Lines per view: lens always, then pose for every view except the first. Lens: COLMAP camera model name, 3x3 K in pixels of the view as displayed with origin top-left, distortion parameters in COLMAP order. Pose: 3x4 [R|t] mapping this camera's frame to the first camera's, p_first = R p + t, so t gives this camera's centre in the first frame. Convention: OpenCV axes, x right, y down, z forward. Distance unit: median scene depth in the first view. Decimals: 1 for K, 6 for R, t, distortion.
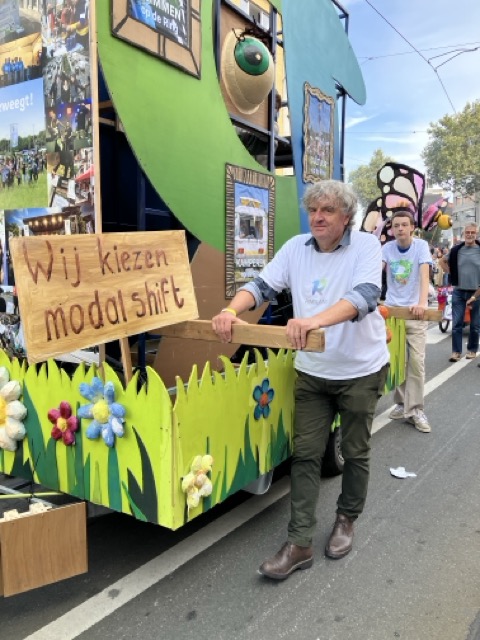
lens RADIAL K [[565.5, 0, 243.3], [0, 565.5, 320.6], [0, 0, 1]] dist [0.003970, -0.039222]
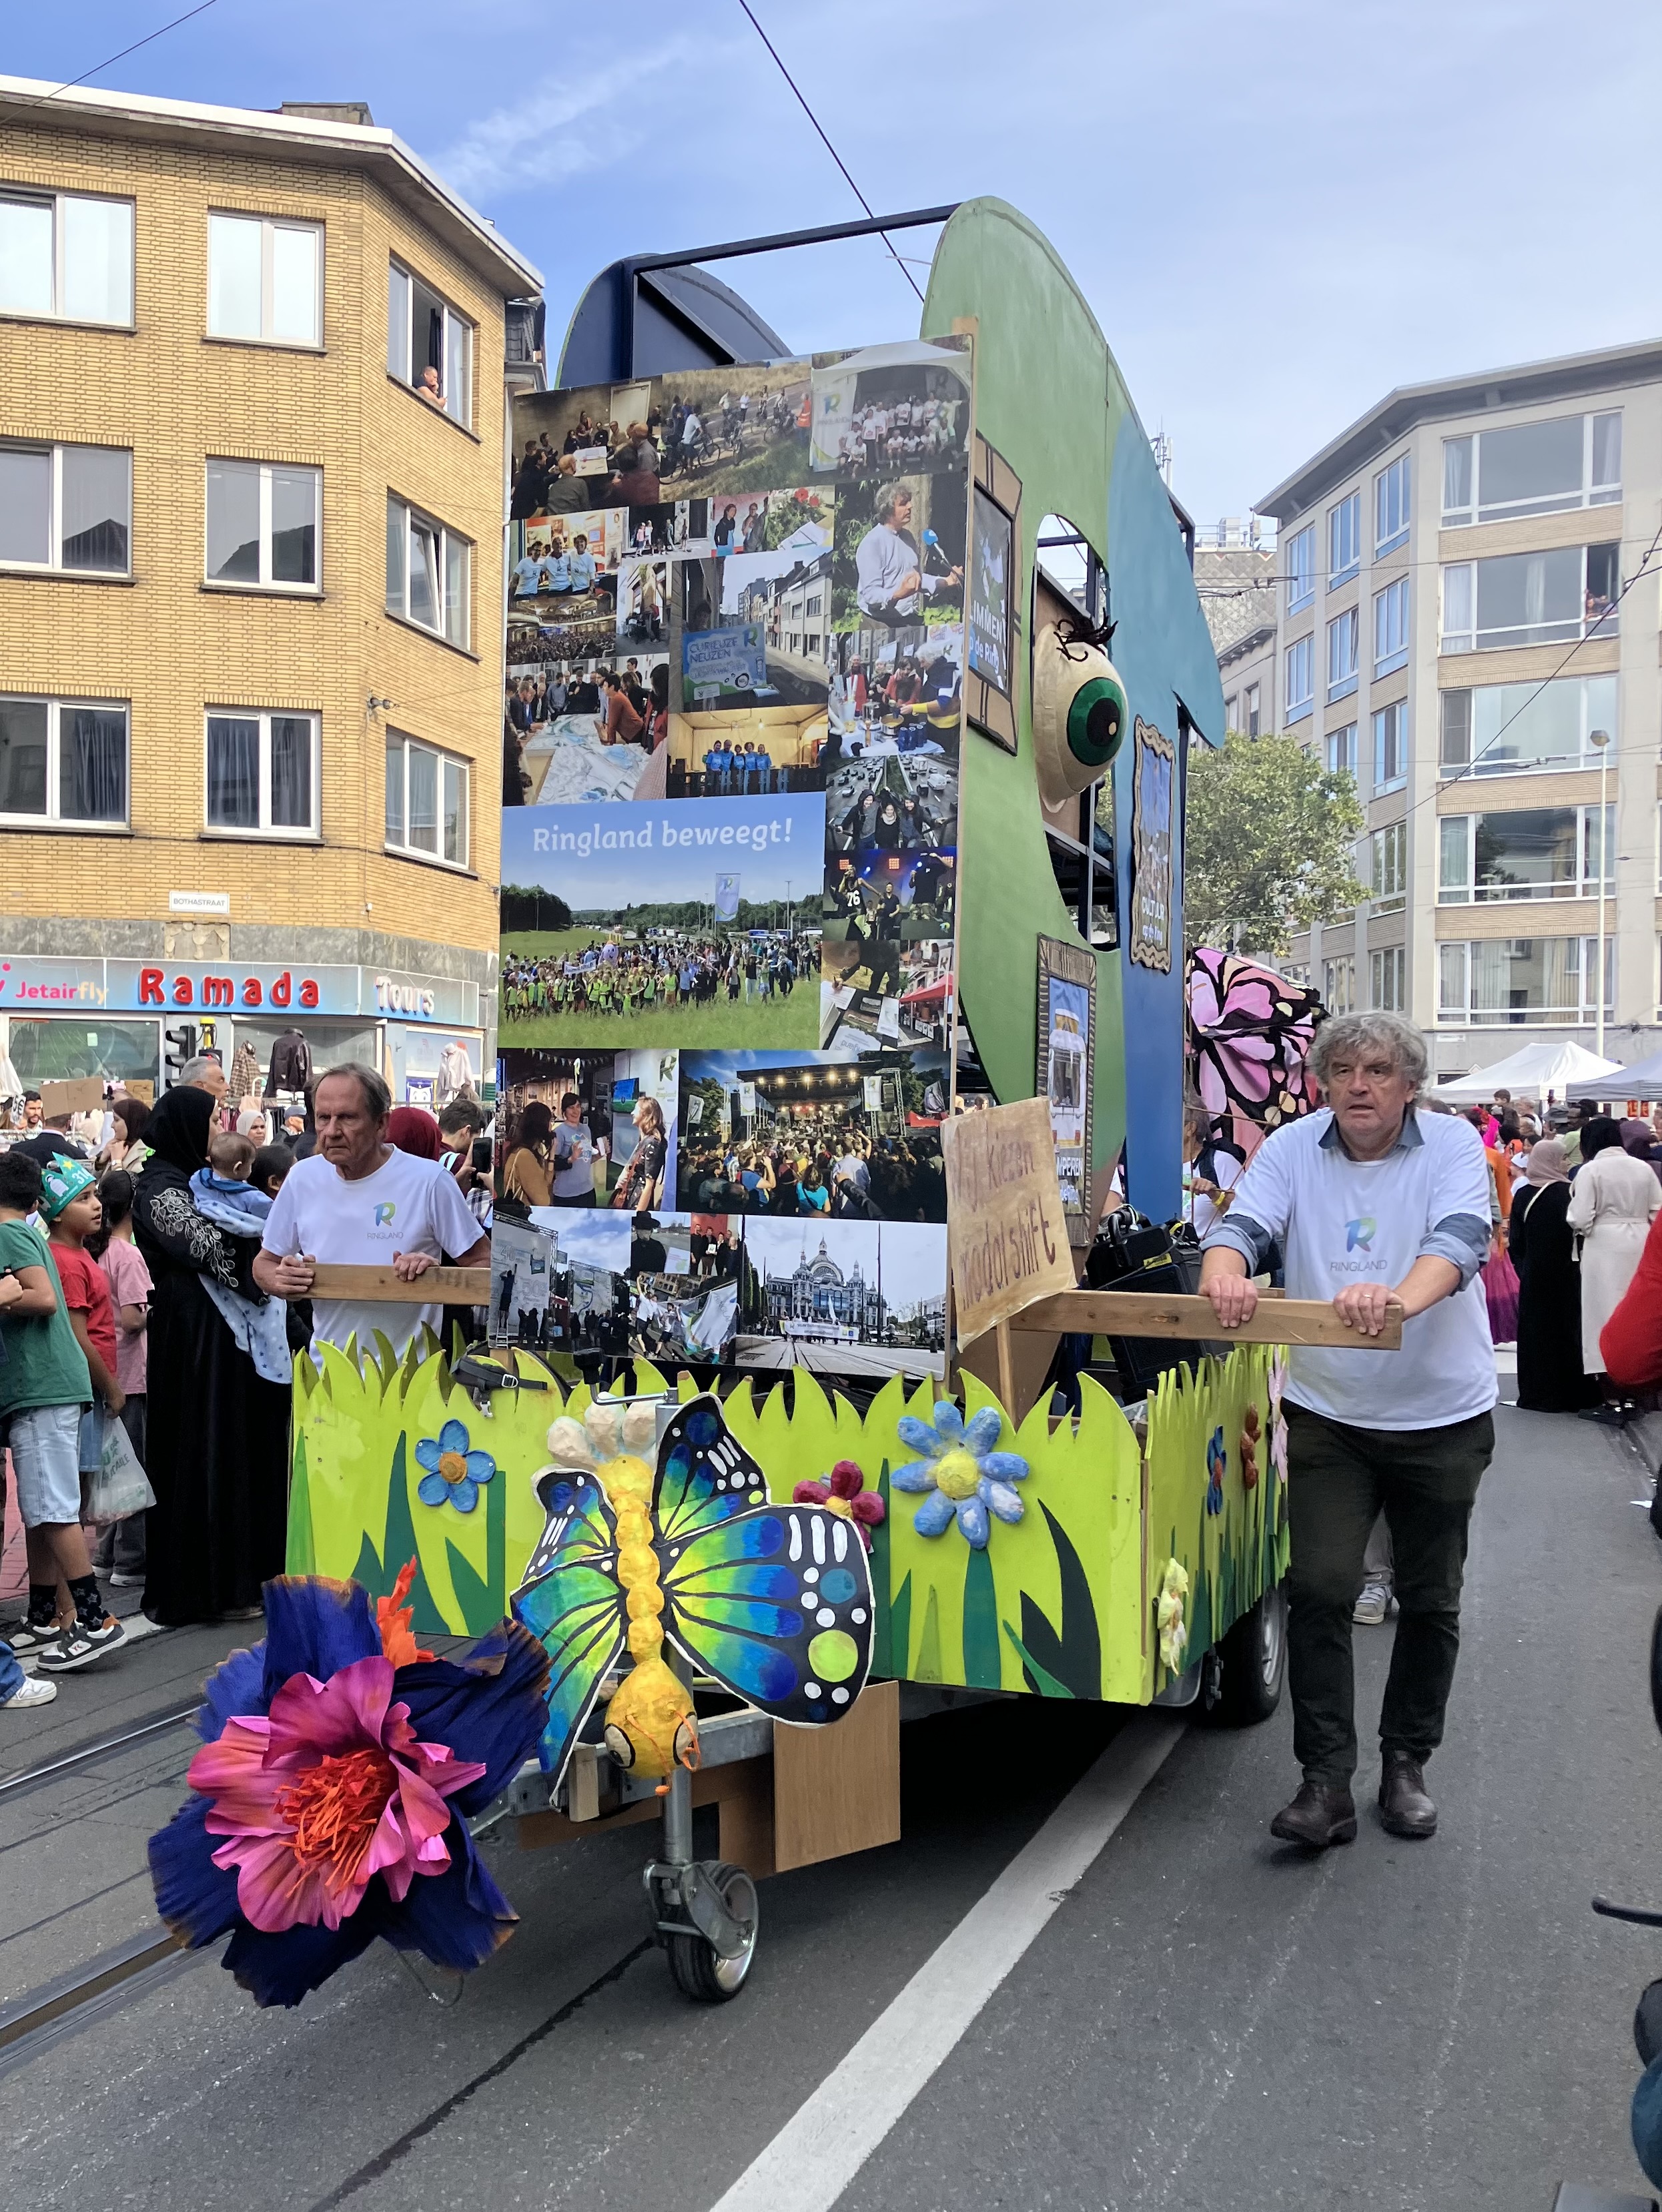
lens RADIAL K [[1954.6, 0, 819.8], [0, 1954.6, 1111.0], [0, 0, 1]] dist [0.003970, -0.039222]
pose [[0.994905, 0.013507, 0.099912, -0.531605], [-0.000811, 0.992025, -0.126036, 0.063560], [-0.100817, 0.125313, 0.986982, -0.661754]]
